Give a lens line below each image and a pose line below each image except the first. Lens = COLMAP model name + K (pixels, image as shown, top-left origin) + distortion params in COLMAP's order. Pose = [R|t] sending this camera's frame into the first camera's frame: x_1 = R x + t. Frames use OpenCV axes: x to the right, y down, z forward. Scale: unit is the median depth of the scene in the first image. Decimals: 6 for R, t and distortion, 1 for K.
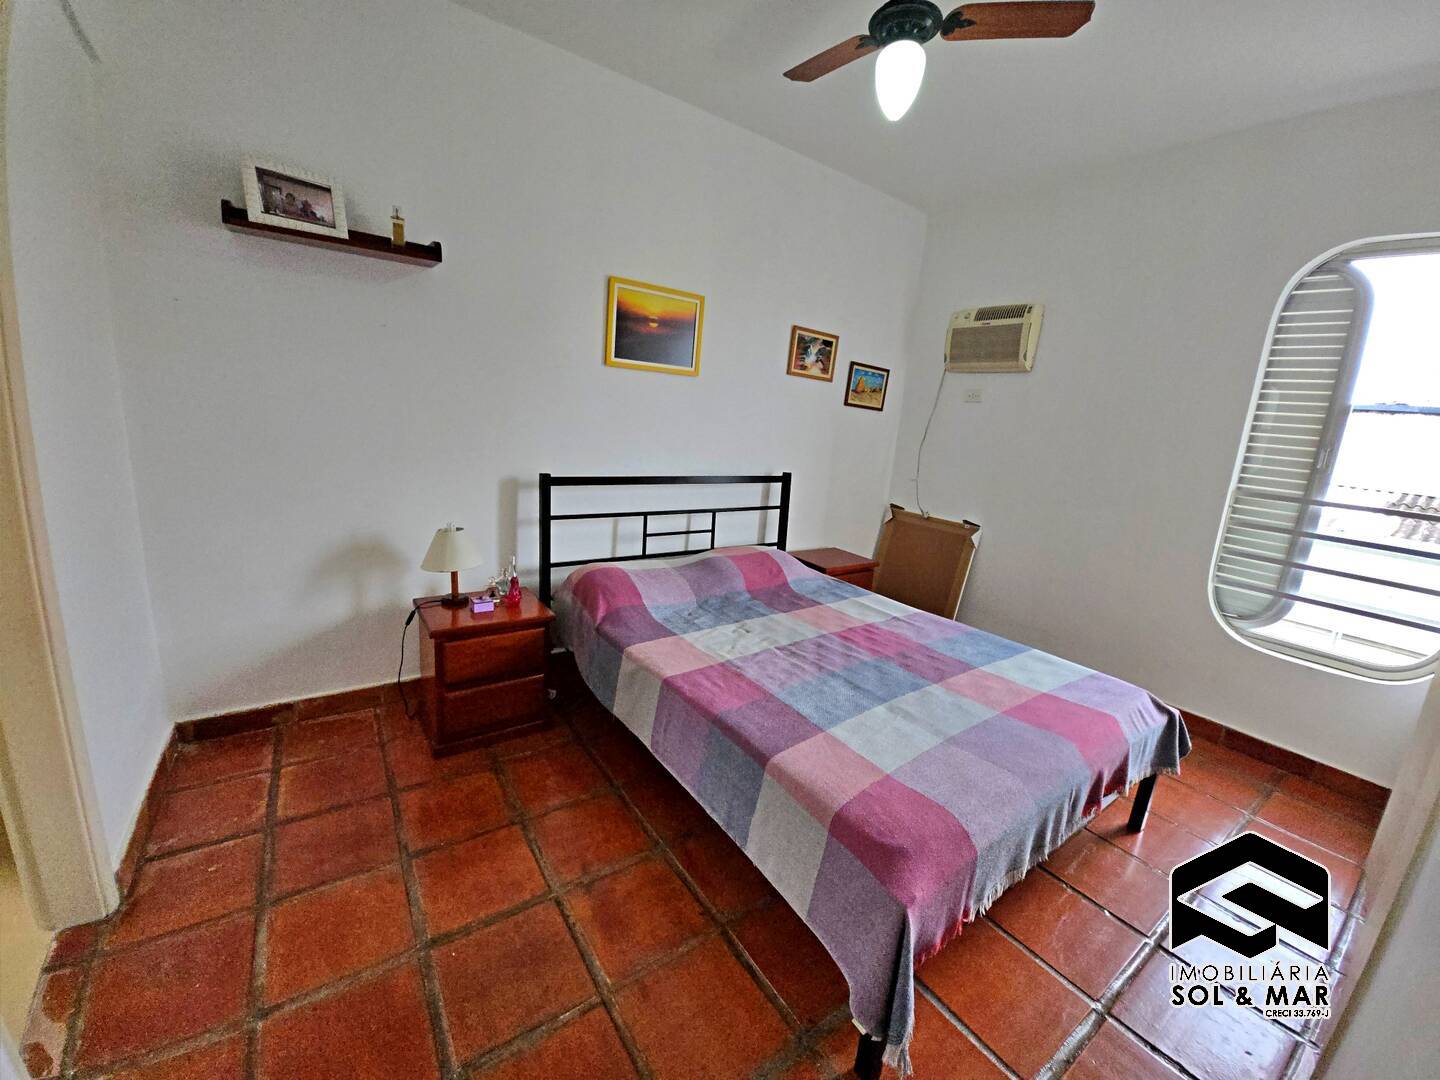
lens RADIAL K [[574.6, 0, 722.5], [0, 574.6, 530.9], [0, 0, 1]] dist [-0.007956, -0.000036]
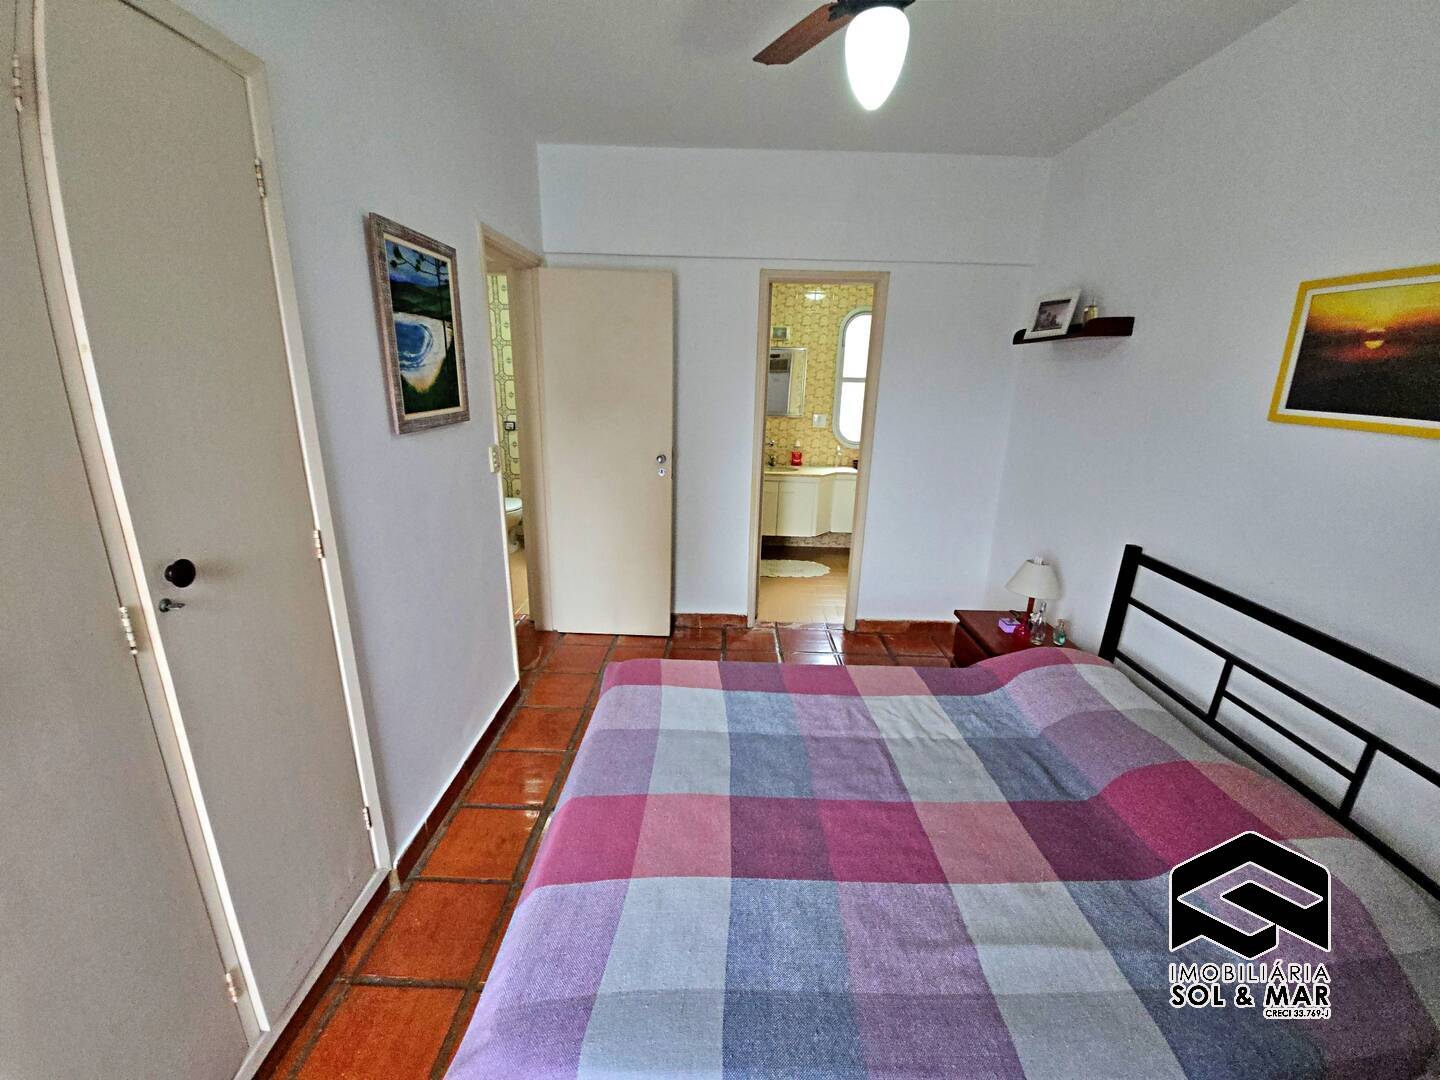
lens RADIAL K [[574.6, 0, 723.2], [0, 574.6, 535.2], [0, 0, 1]] dist [-0.007956, -0.000036]
pose [[-0.584593, 0.135086, -0.800002, 0.869076], [-0.231395, 0.917327, 0.323986, -0.296650], [0.777630, 0.374516, -0.505004, 1.122861]]
